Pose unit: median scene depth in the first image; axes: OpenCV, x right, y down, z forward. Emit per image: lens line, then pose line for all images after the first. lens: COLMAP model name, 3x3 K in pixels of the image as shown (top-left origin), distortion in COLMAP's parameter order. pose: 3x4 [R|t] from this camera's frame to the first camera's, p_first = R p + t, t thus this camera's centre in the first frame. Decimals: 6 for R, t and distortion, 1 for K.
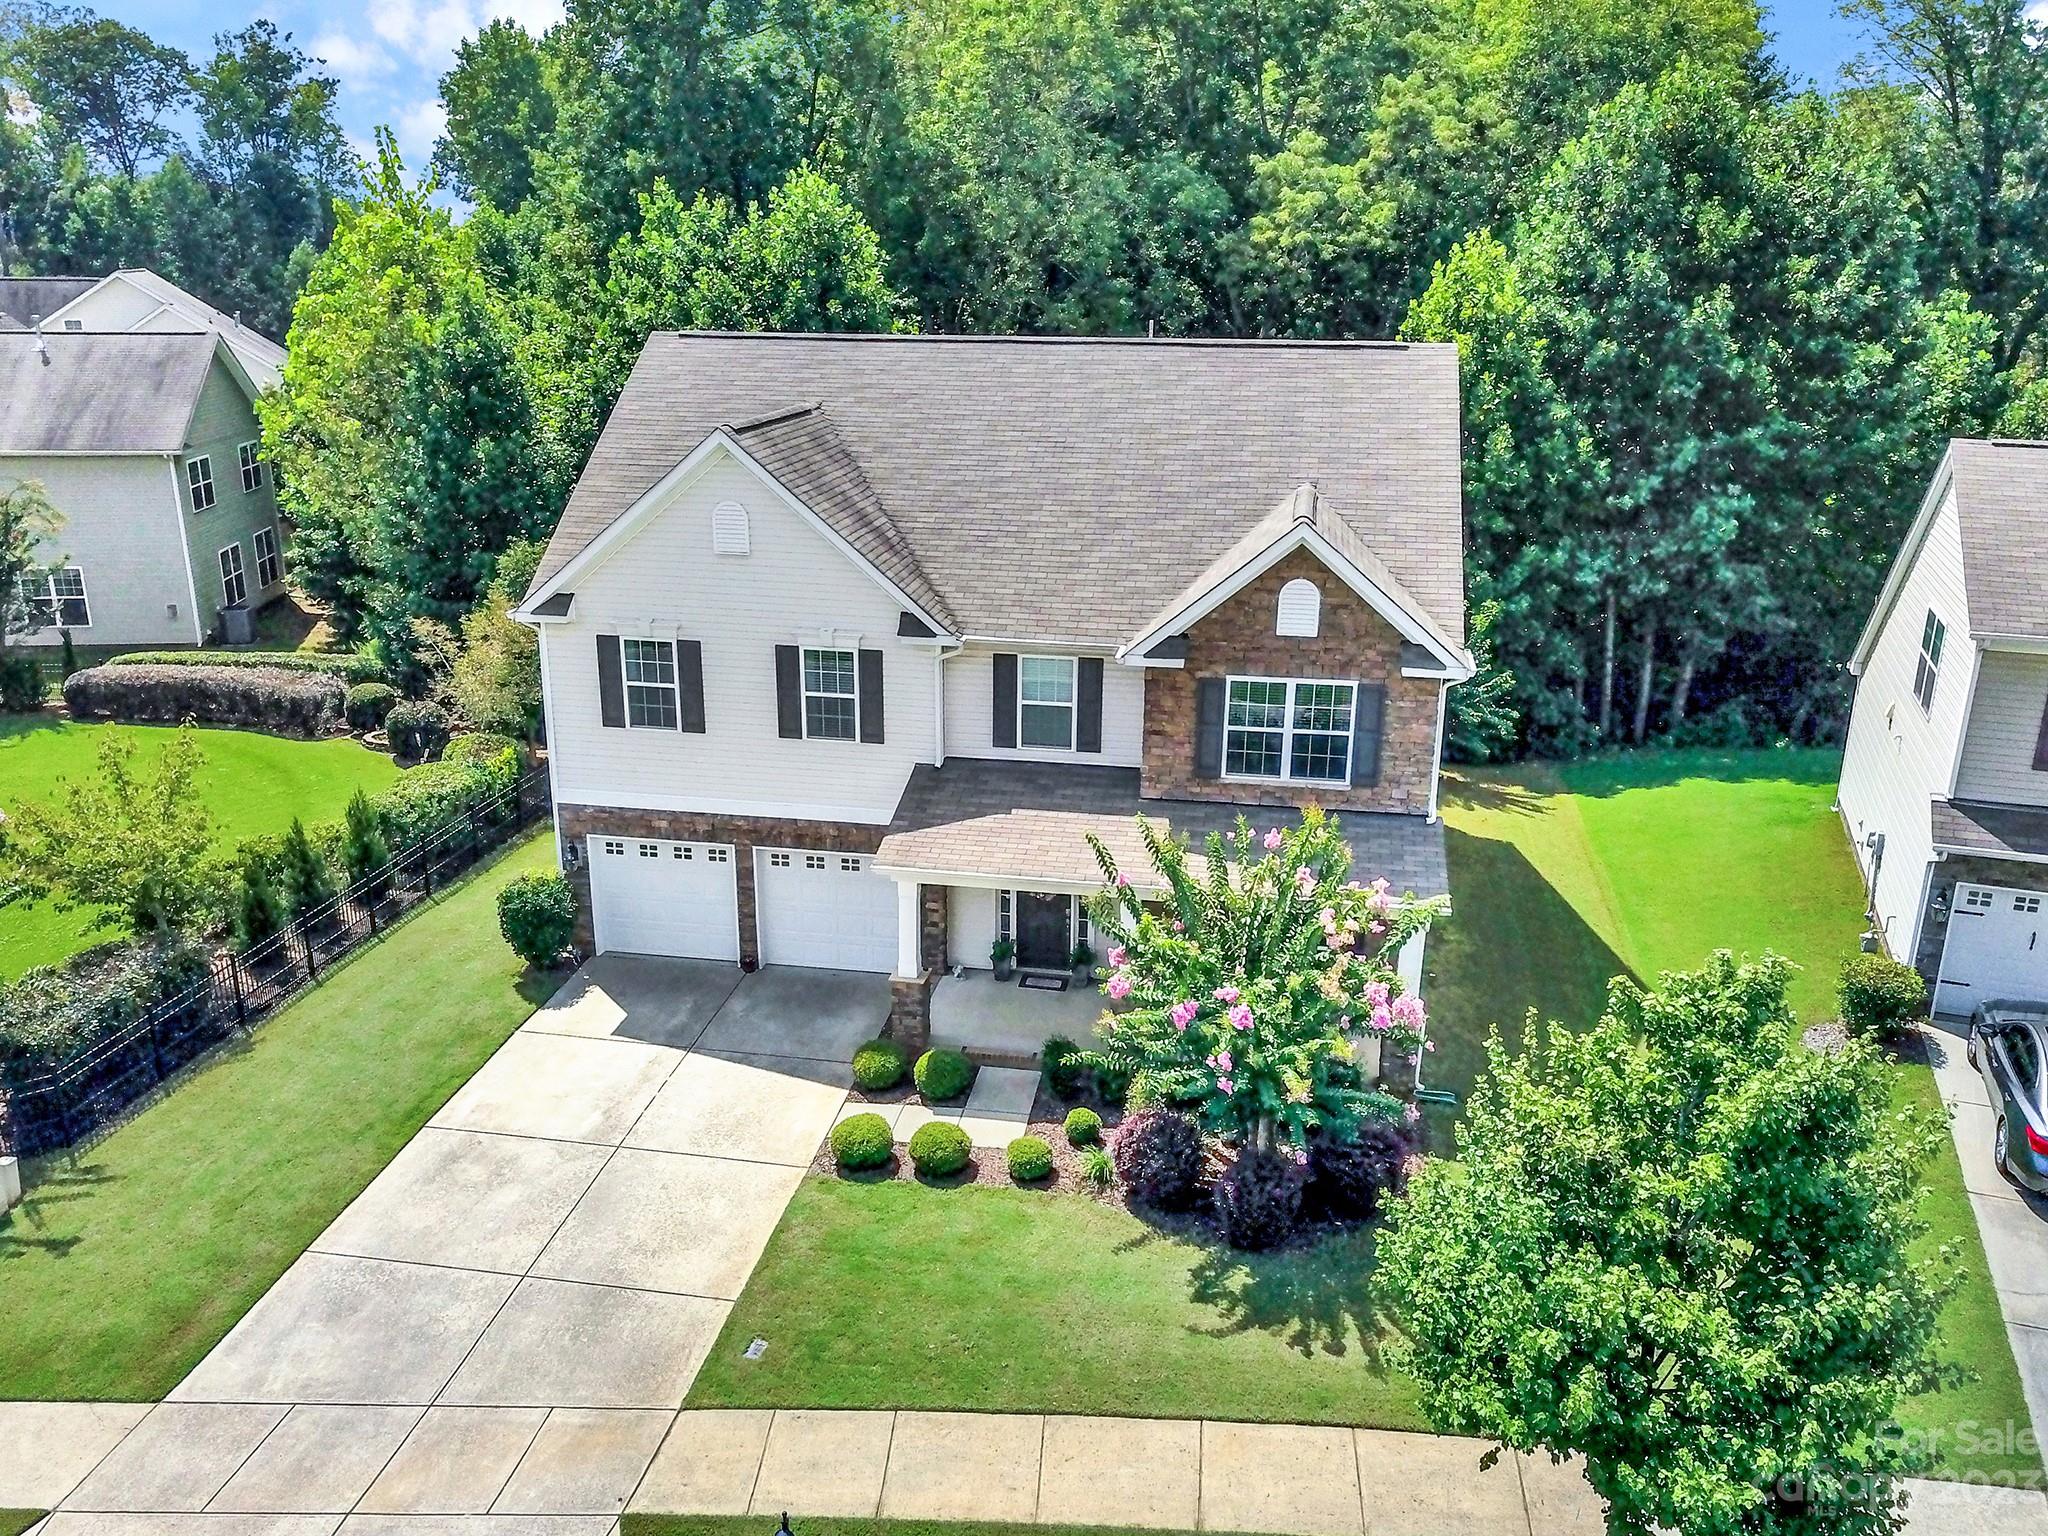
lens RADIAL K [[1609.0, 0, 1020.0], [0, 1609.0, 778.9], [0, 0, 1]] dist [-0.004399, 0.013196]
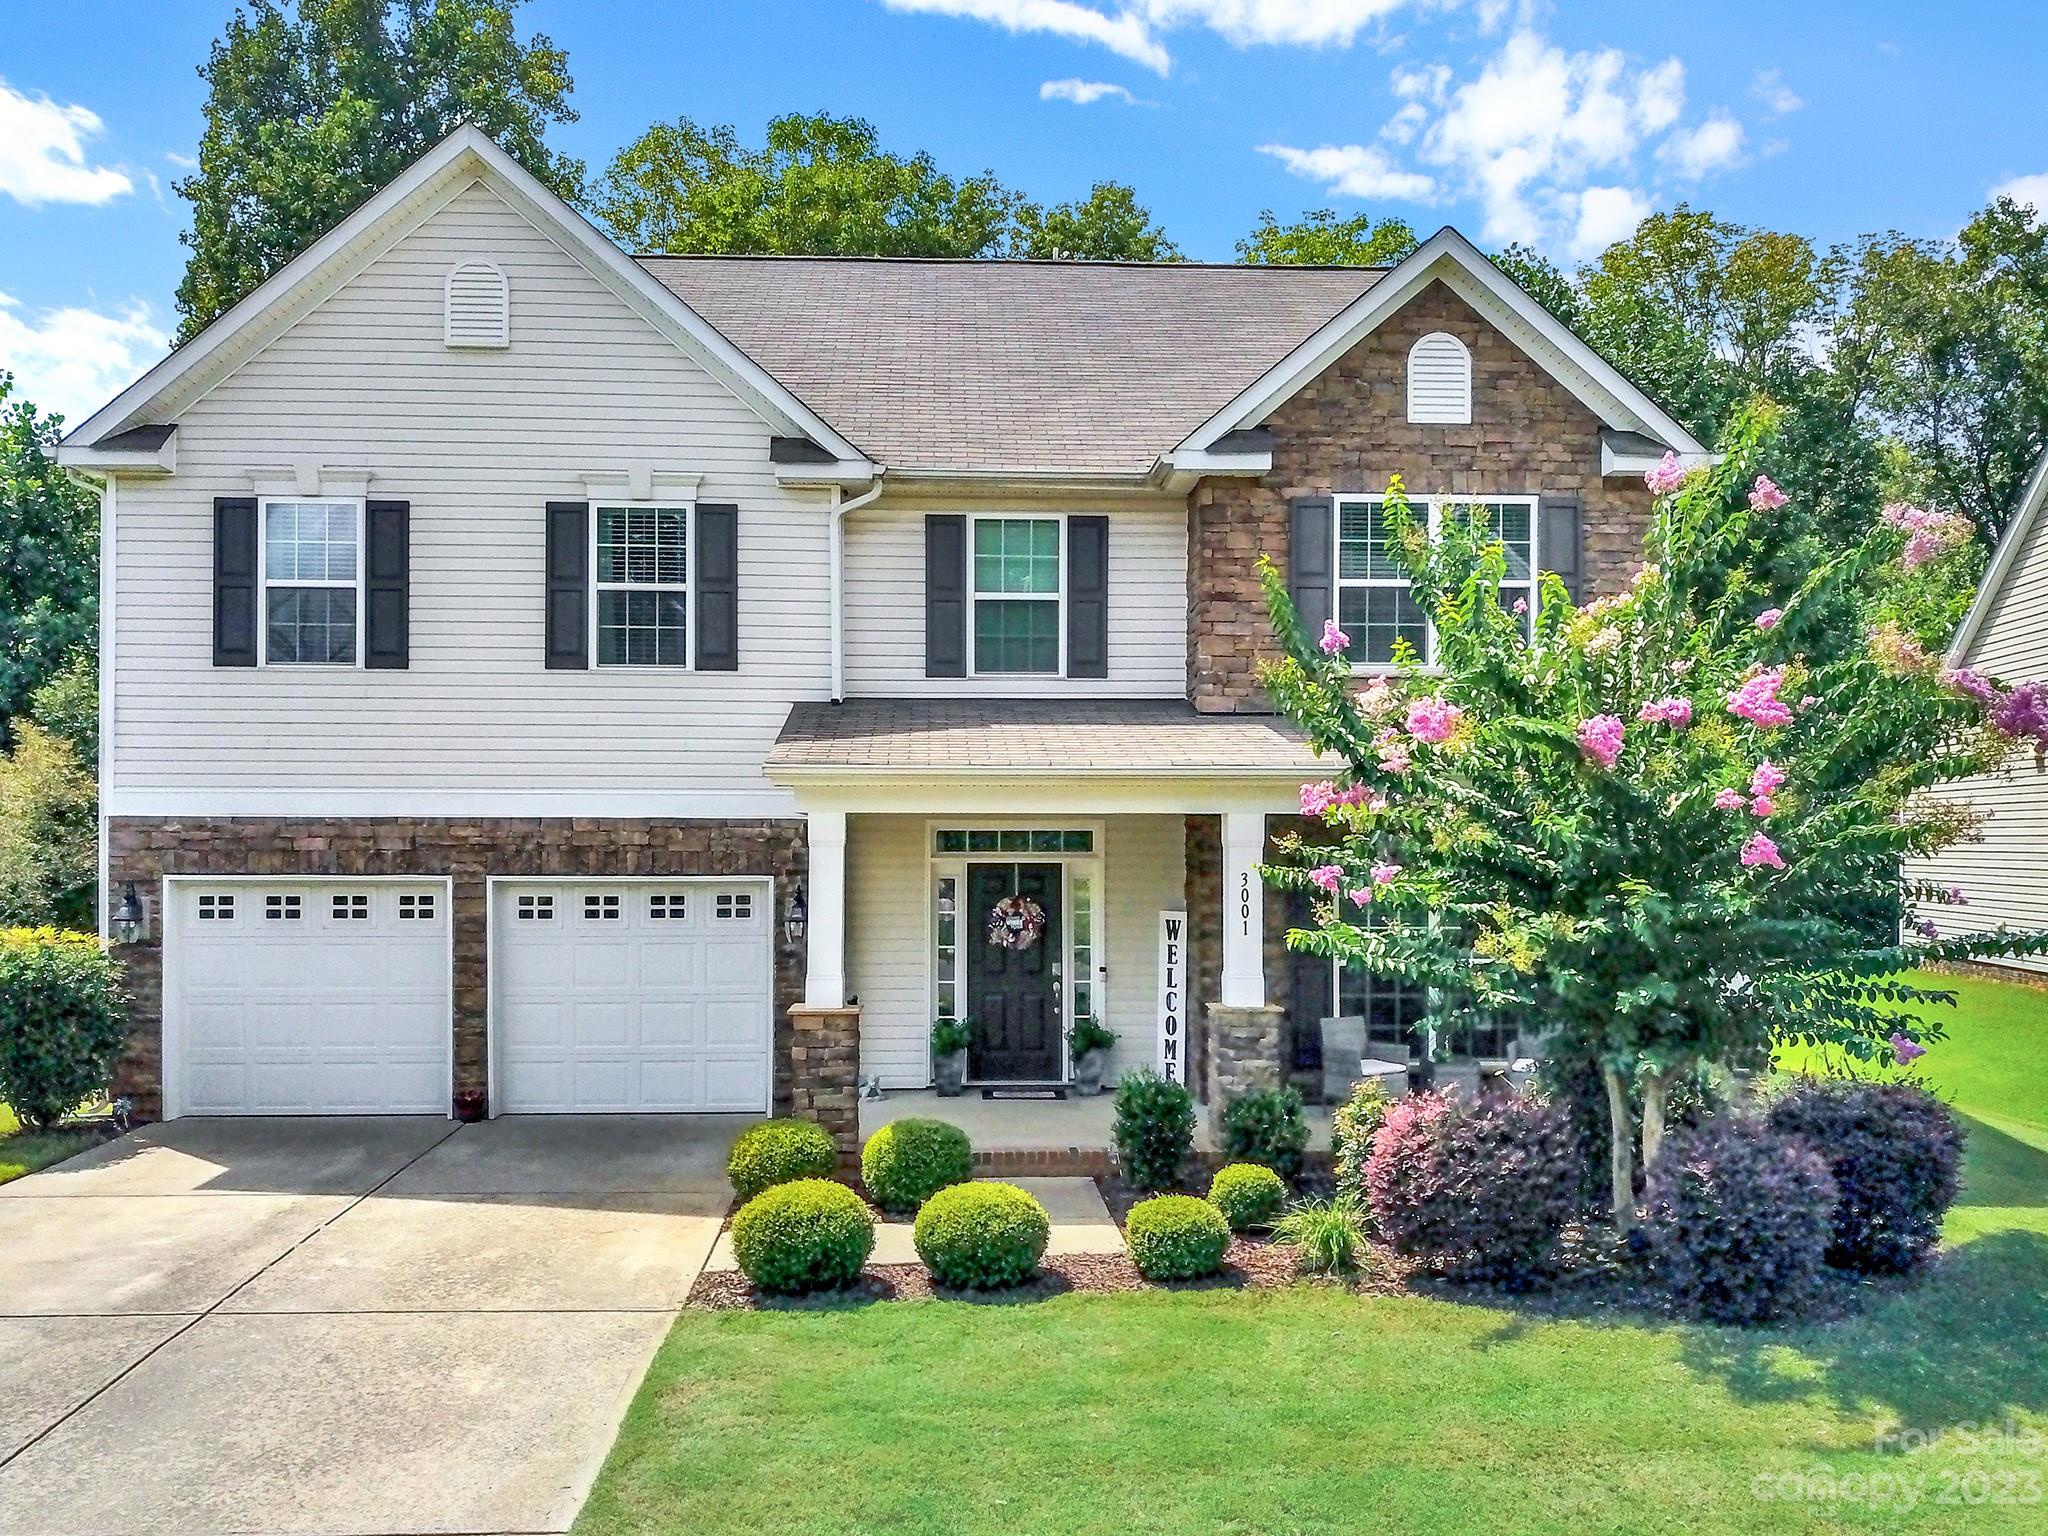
lens RADIAL K [[1651.4, 0, 1018.4], [0, 1651.4, 819.5], [0, 0, 1]] dist [-0.005028, 0.016328]
pose [[0.974884, -0.006296, 0.222626, -0.121098], [0.075600, 0.949605, -0.304197, 0.222142], [-0.209491, 0.313387, 0.926230, 0.453580]]
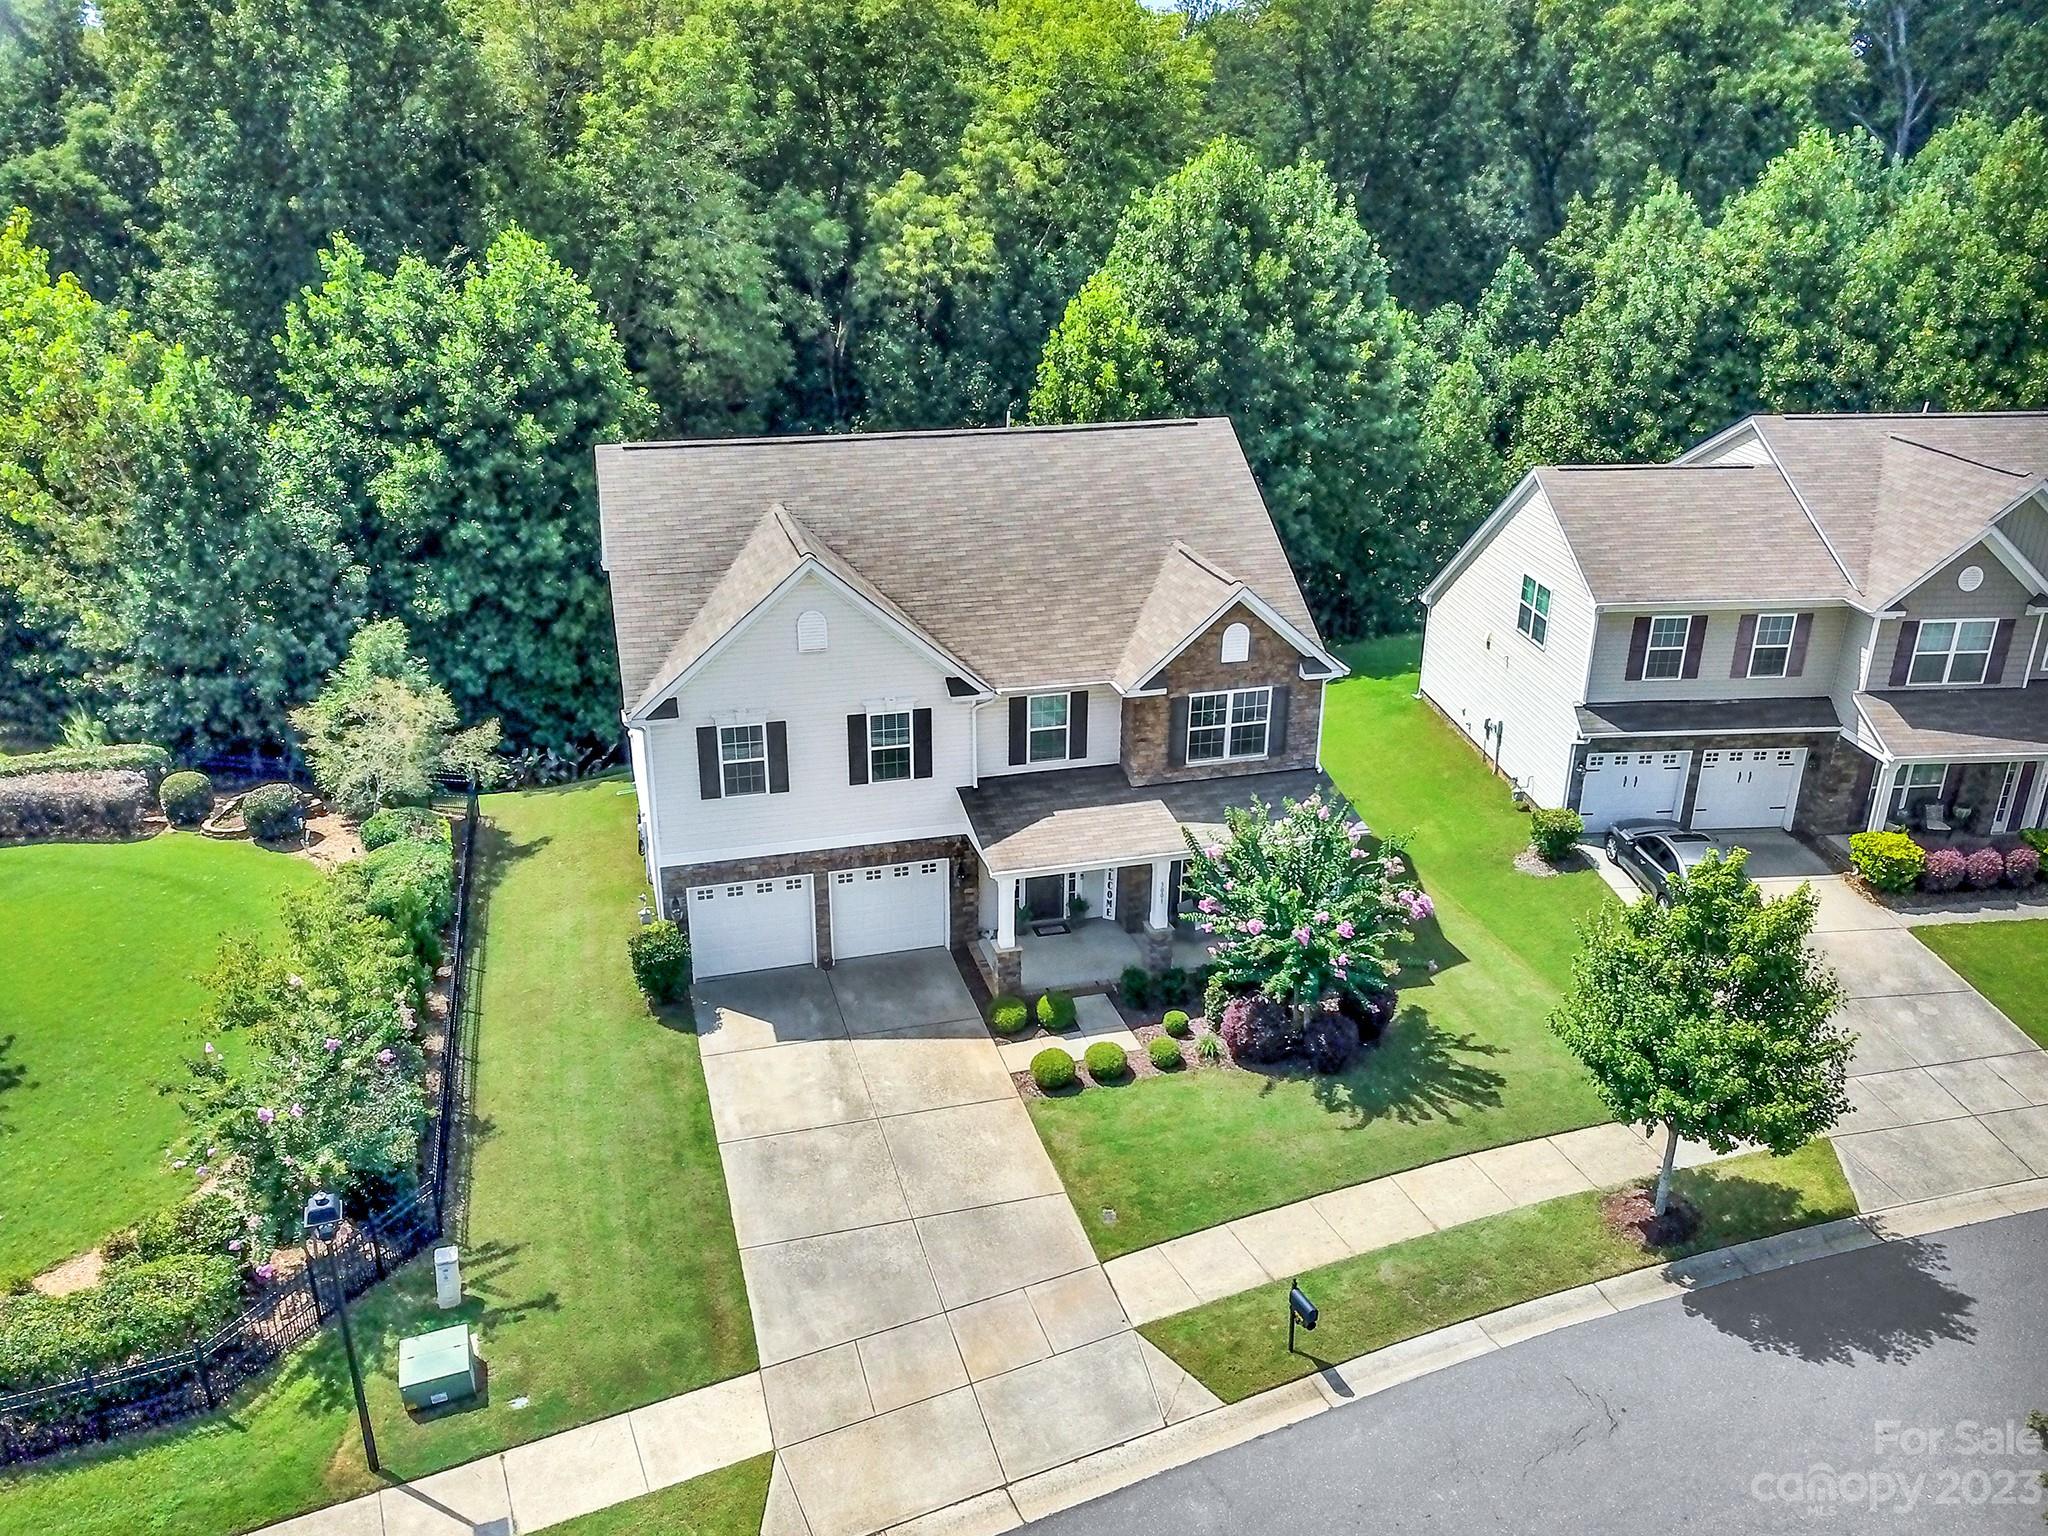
lens RADIAL K [[1589.6, 0, 1024.0], [0, 1589.6, 768.0], [0, 0, 1]] dist [0.106427, -0.312701]
pose [[0.899648, -0.163970, 0.404657, -0.550432], [0.134584, 0.985818, 0.100247, -0.151590], [-0.415356, -0.035727, 0.908957, -0.210393]]
